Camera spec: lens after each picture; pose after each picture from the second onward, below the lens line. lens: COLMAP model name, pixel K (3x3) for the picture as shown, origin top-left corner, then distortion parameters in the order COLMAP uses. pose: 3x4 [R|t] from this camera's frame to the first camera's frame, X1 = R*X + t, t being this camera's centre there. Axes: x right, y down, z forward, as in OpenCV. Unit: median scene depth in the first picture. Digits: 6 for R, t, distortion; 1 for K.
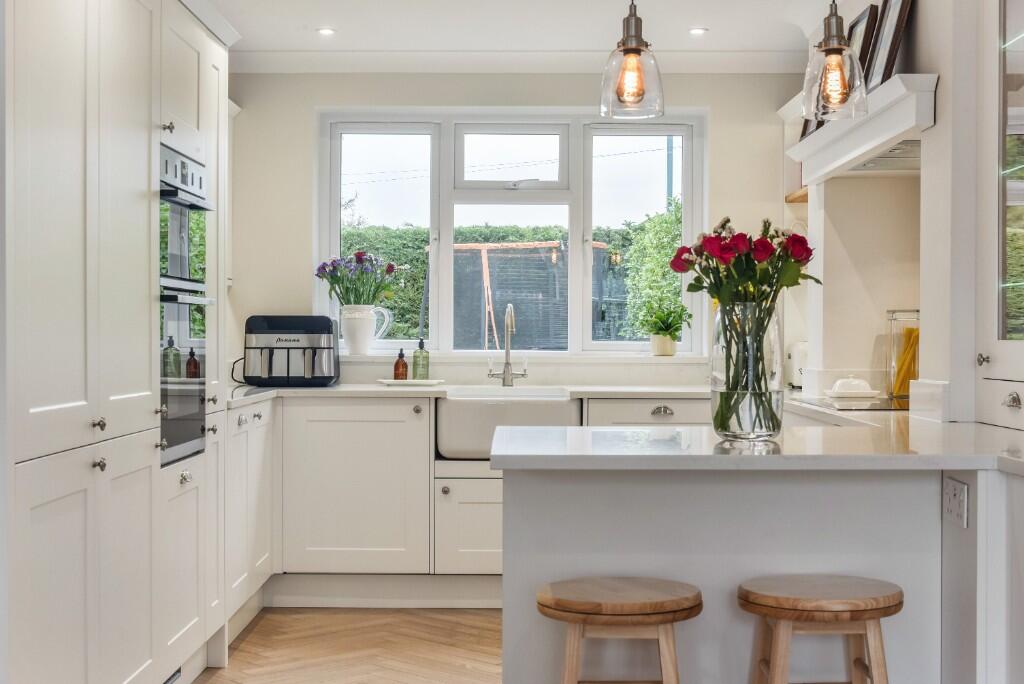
lens RADIAL K [[1510.3, 0, 502.2], [0, 1510.3, 345.1], [0, 0, 1]] dist [0.001561, 0.000000]
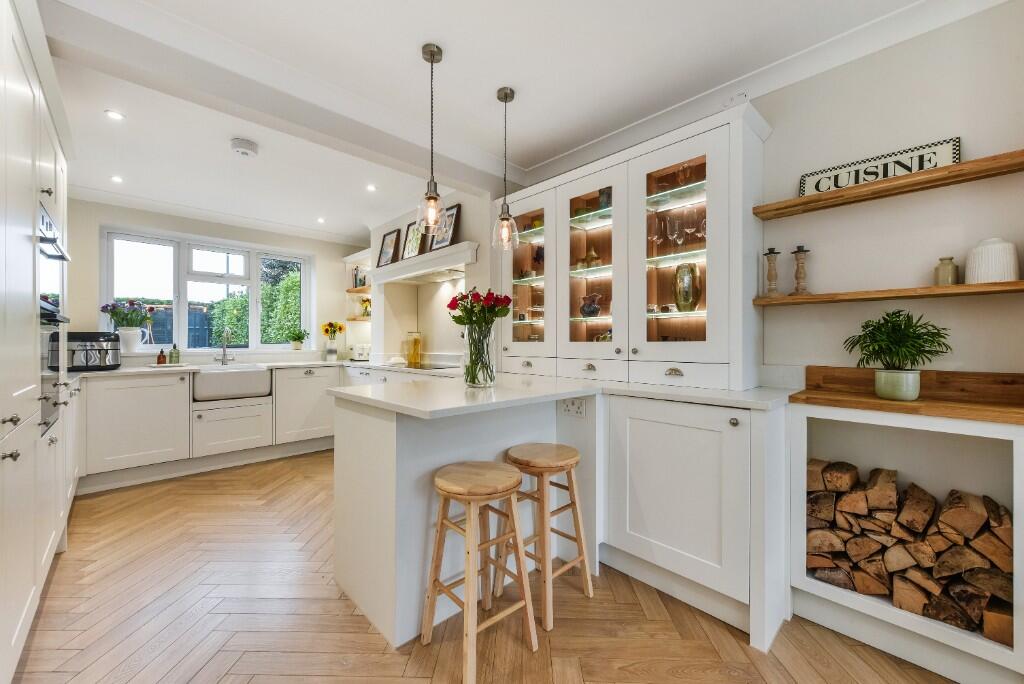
lens RADIAL K [[407.9, 0, 511.6], [0, 407.9, 346.8], [0, 0, 1]] dist [0.003619, -0.001505]
pose [[0.716326, -0.014643, 0.697612, -0.116380], [0.010811, 0.999893, 0.009887, -0.000860], [-0.697682, 0.000460, 0.716407, 0.286056]]
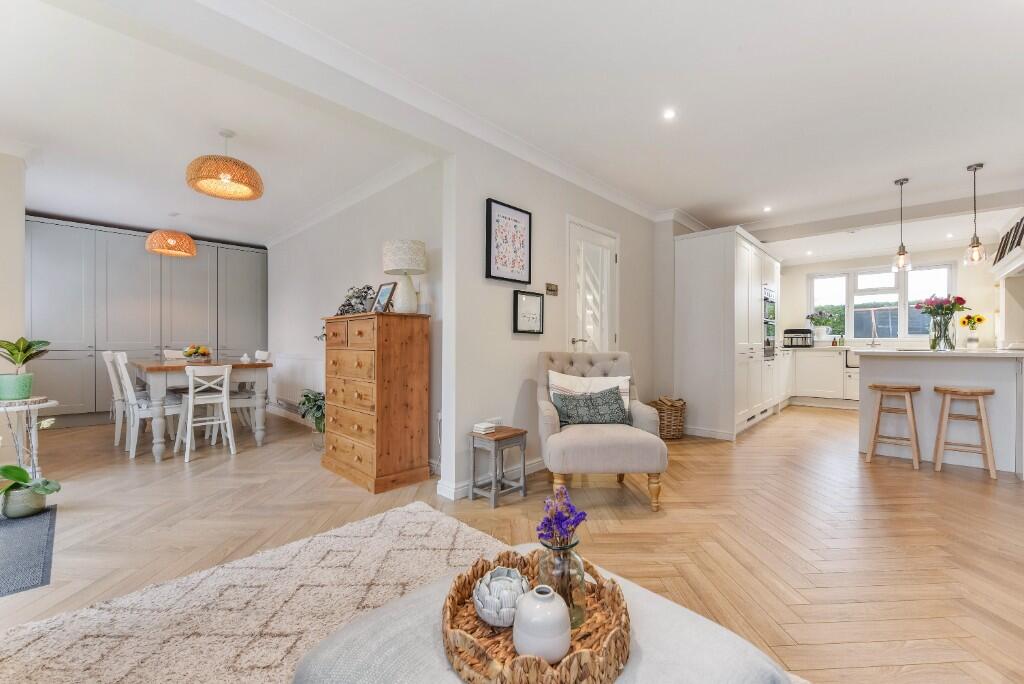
lens RADIAL K [[407.9, 0, 519.2], [0, 407.9, 347.0], [0, 0, 1]] dist [0.003619, -0.001505]
pose [[0.743347, 0.001249, -0.668905, 0.027451], [0.000102, 0.999998, 0.001982, 0.024063], [0.668906, -0.001542, 0.743345, -0.245285]]
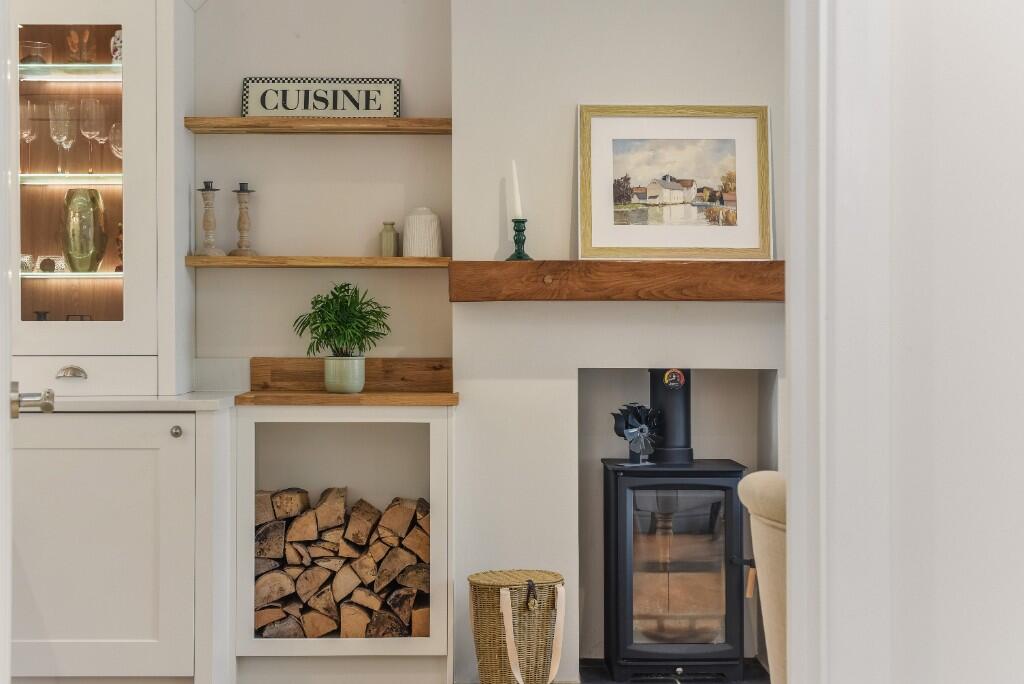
lens RADIAL K [[1510.3, 0, 529.5], [0, 1510.3, 313.0], [0, 0, 1]] dist [0.001561, 0.000000]
pose [[-0.039938, -0.001558, 0.999201, -0.513752], [0.005075, 0.999986, 0.001762, -0.004246], [-0.999189, 0.005141, -0.039929, 0.240409]]
